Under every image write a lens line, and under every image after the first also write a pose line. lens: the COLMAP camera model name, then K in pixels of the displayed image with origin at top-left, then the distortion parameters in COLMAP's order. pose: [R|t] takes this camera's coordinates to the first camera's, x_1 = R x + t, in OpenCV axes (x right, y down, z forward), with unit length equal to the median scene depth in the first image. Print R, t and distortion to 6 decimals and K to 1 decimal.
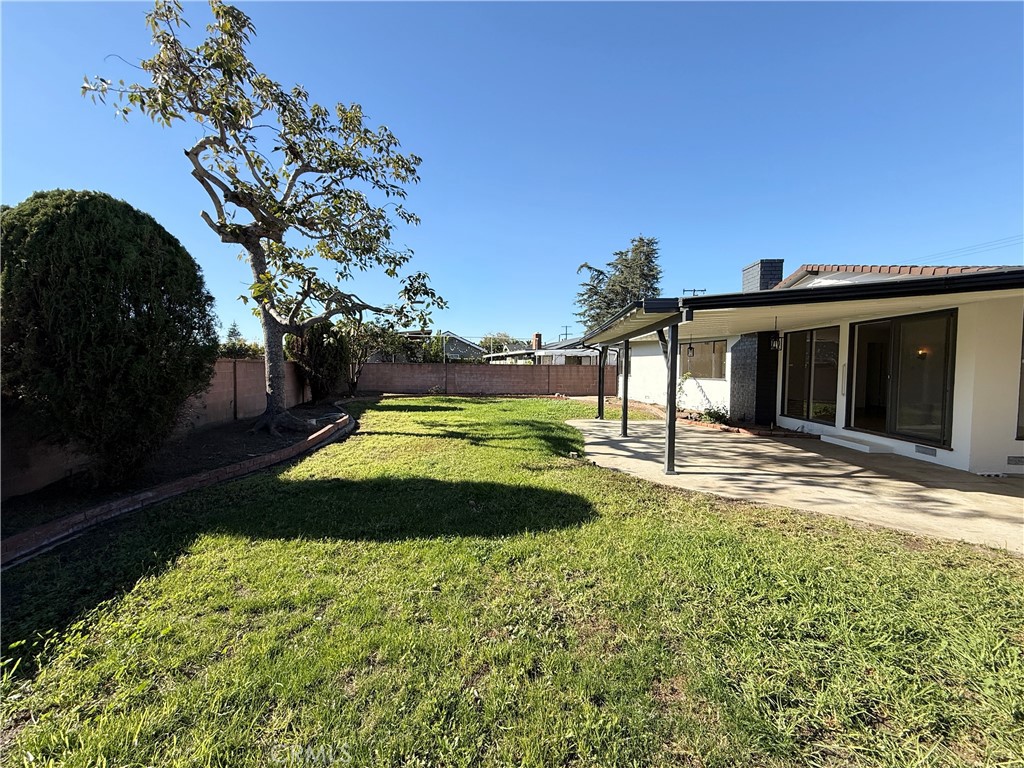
lens RADIAL K [[409.0, 0, 512.0], [0, 409.0, 384.0], [0, 0, 1]] dist [0.000699, -0.000079]
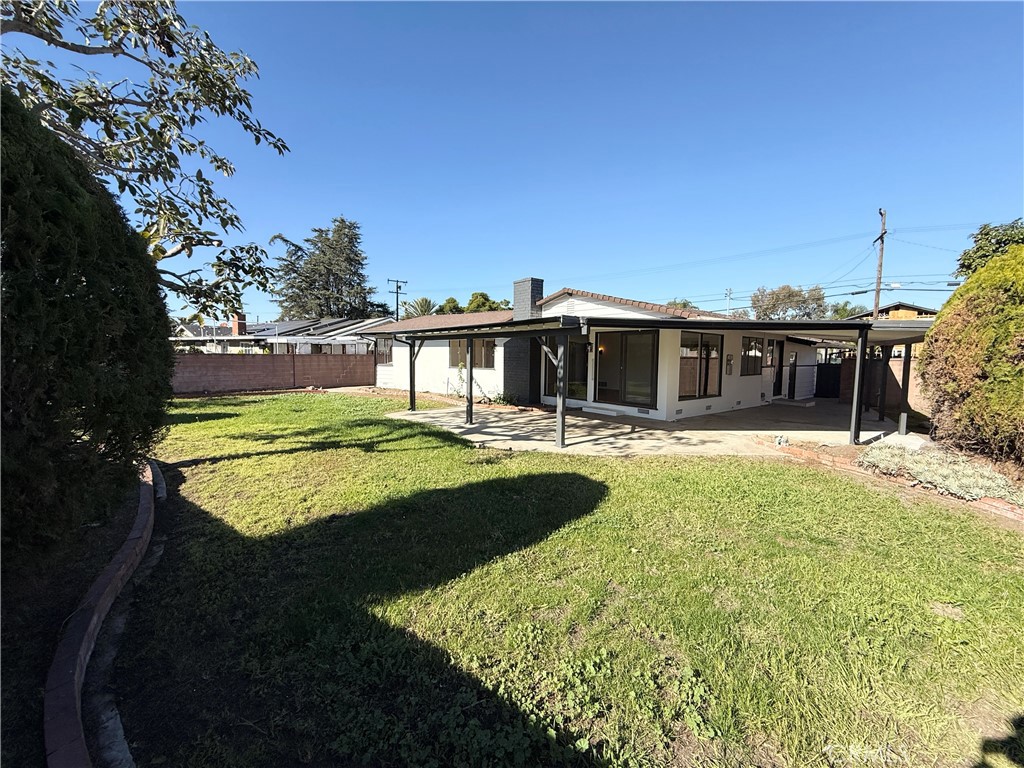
lens RADIAL K [[409.0, 0, 512.0], [0, 409.0, 384.0], [0, 0, 1]] dist [0.000699, -0.000079]
pose [[0.728261, -0.049165, 0.683534, -0.376658], [0.022881, 0.998612, 0.047449, -0.031048], [-0.684918, -0.018915, 0.728375, 0.090738]]
